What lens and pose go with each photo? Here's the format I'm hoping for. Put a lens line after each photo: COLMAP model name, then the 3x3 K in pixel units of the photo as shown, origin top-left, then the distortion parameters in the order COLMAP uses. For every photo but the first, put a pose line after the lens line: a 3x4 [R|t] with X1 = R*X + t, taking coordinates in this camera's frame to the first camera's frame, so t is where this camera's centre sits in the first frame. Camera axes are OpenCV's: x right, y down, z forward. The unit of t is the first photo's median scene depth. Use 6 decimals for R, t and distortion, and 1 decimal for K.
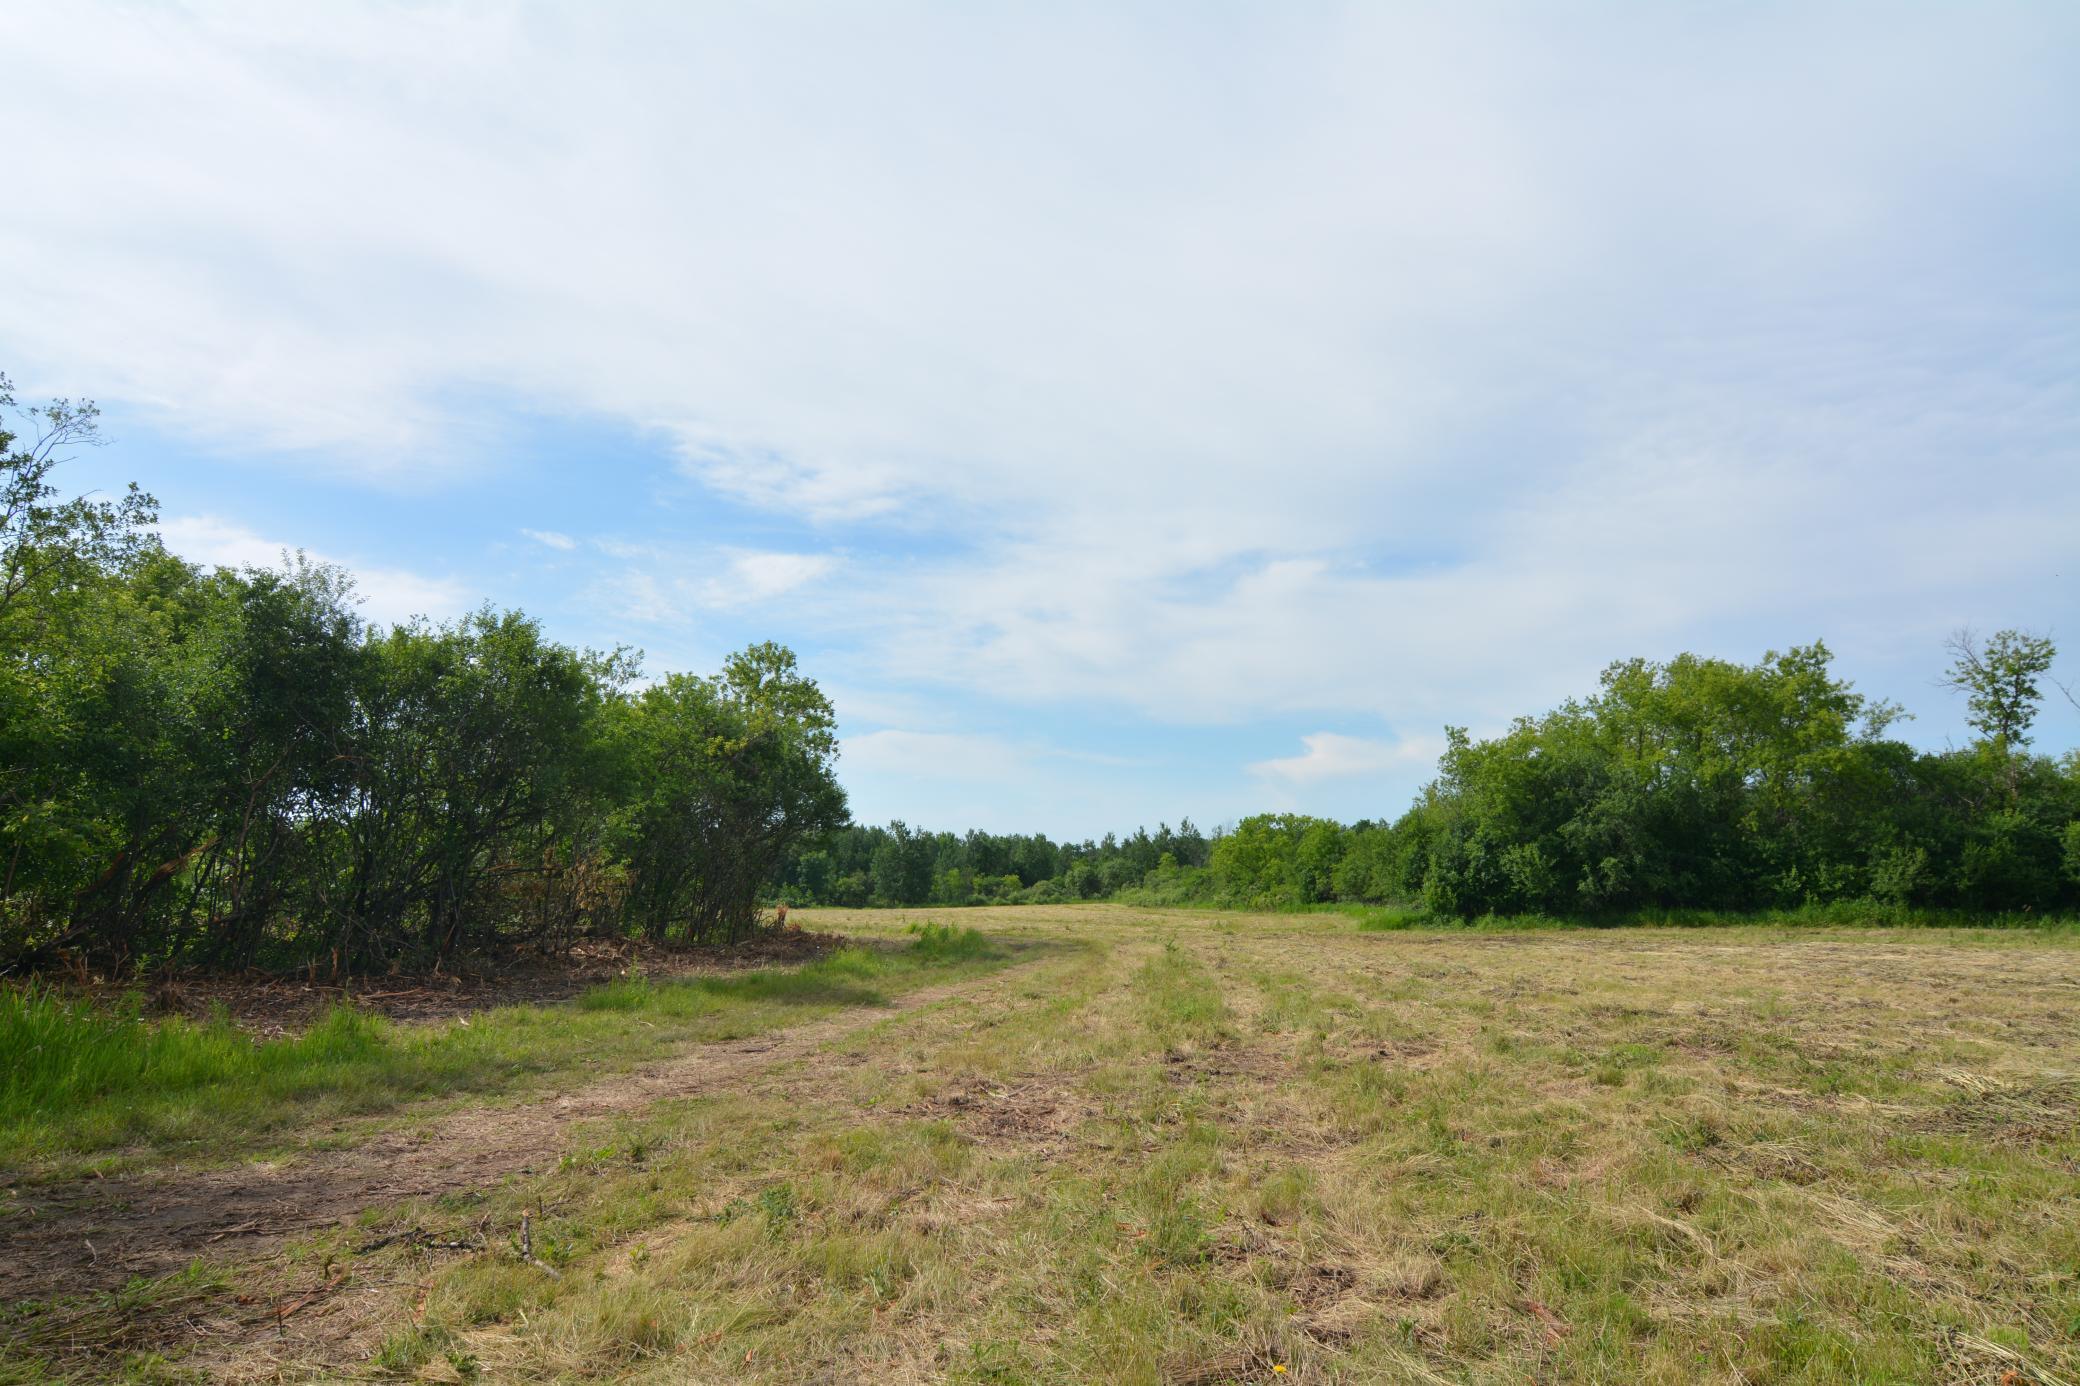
lens RADIAL K [[1258.5, 0, 1037.9], [0, 1258.5, 696.0], [0, 0, 1]] dist [-0.003171, -0.001157]
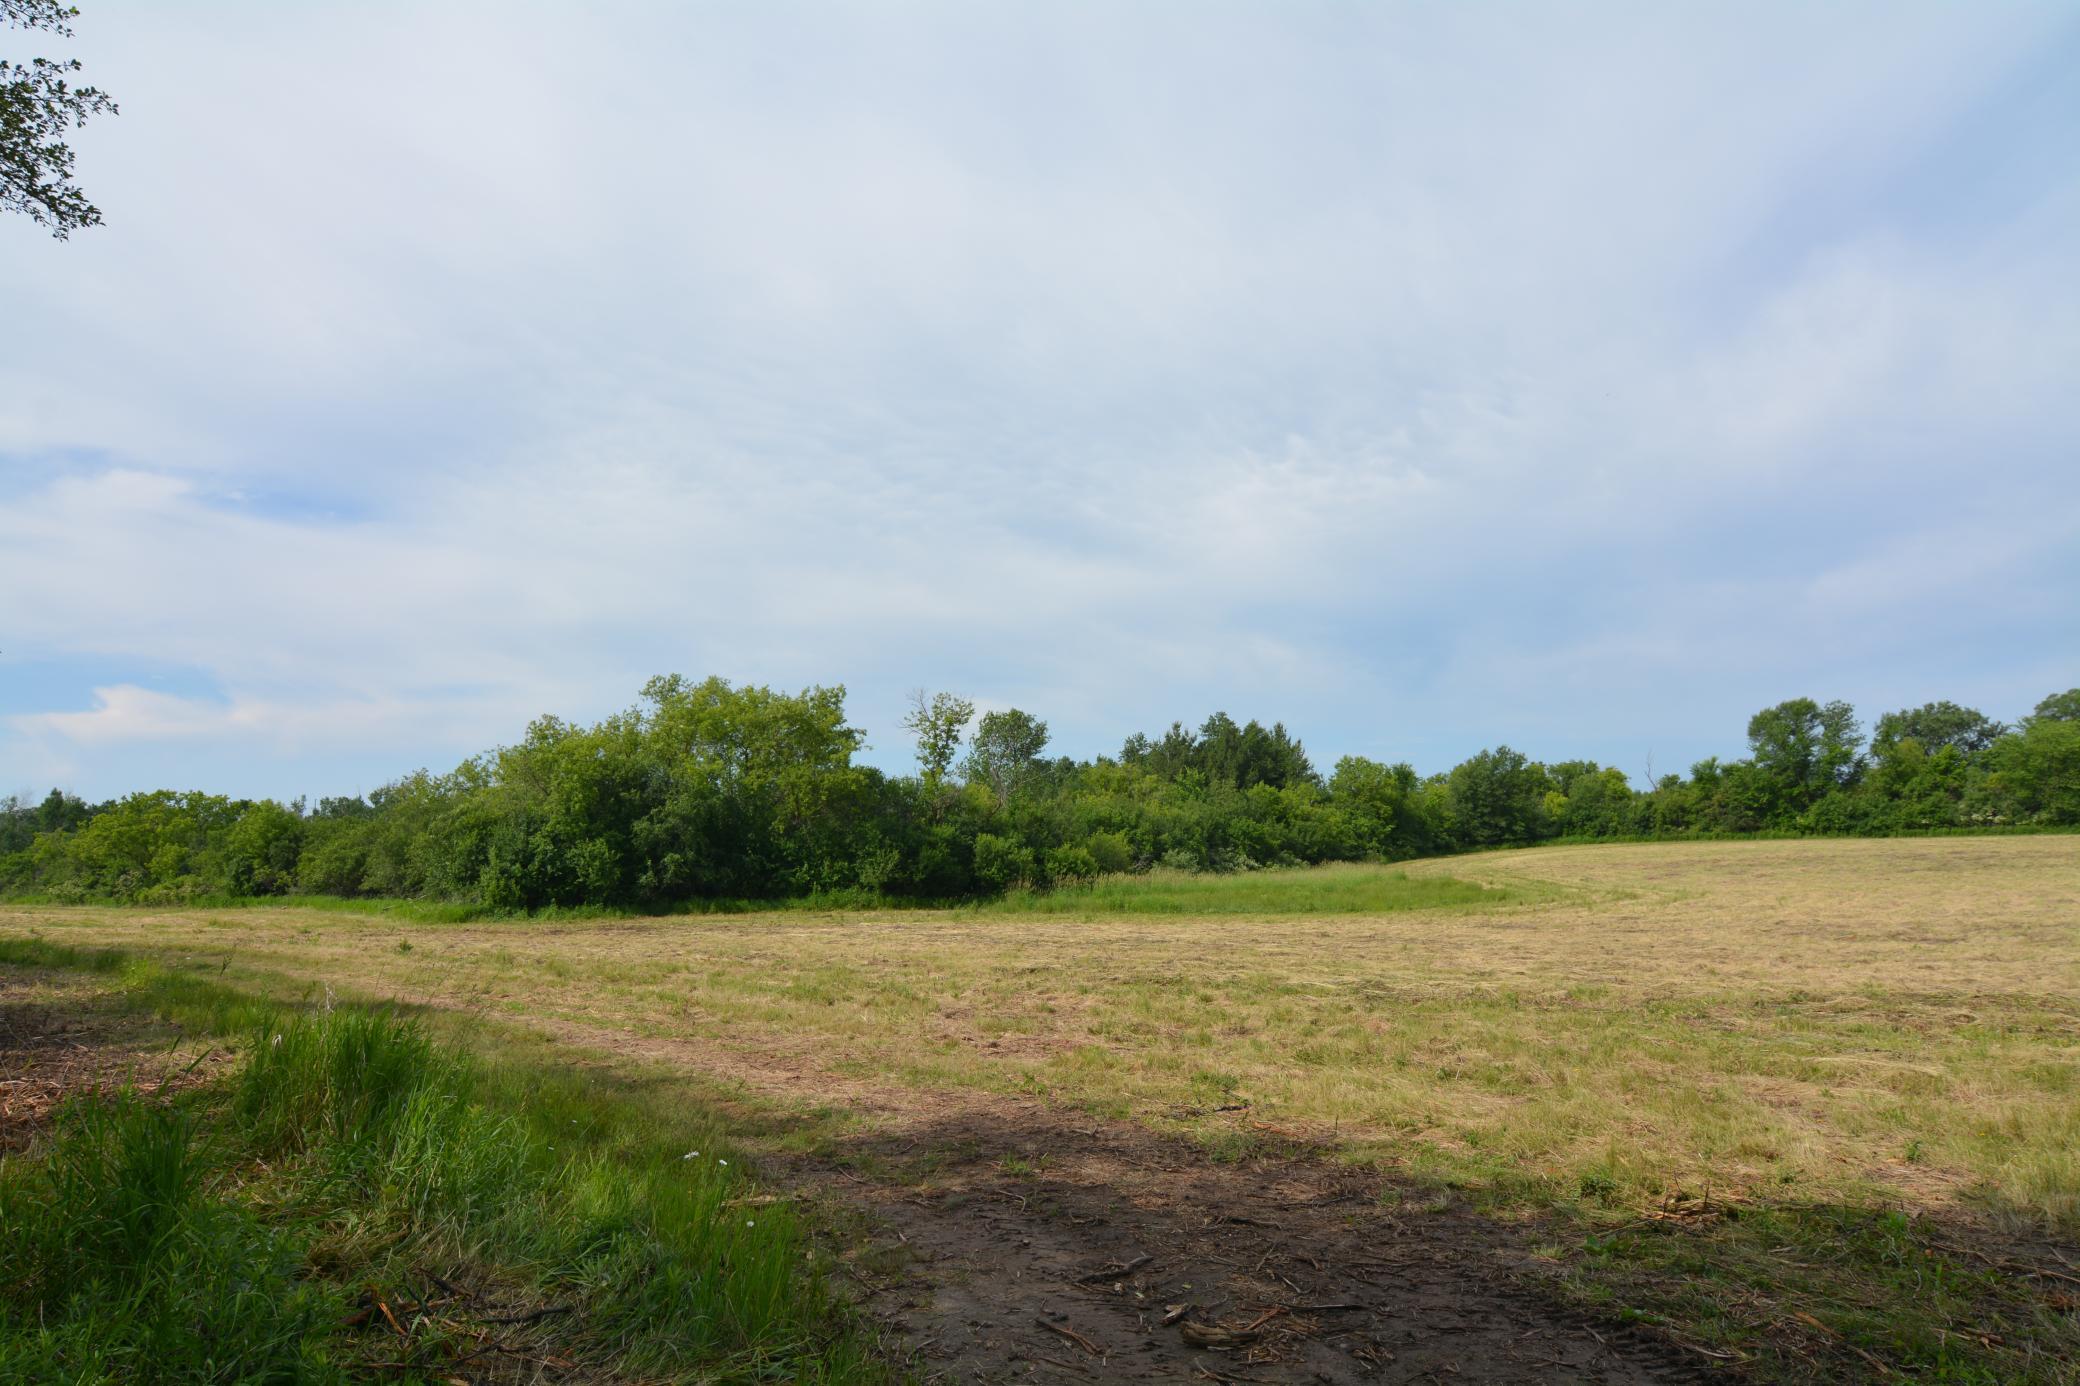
lens RADIAL K [[1361.5, 0, 1043.0], [0, 1361.5, 685.0], [0, 0, 1]] dist [0.005669, 0.001671]
pose [[0.627103, 0.107164, 0.771529, -0.294130], [-0.117382, 0.992181, -0.042403, -0.008946], [-0.770041, -0.063972, 0.634779, -0.024173]]
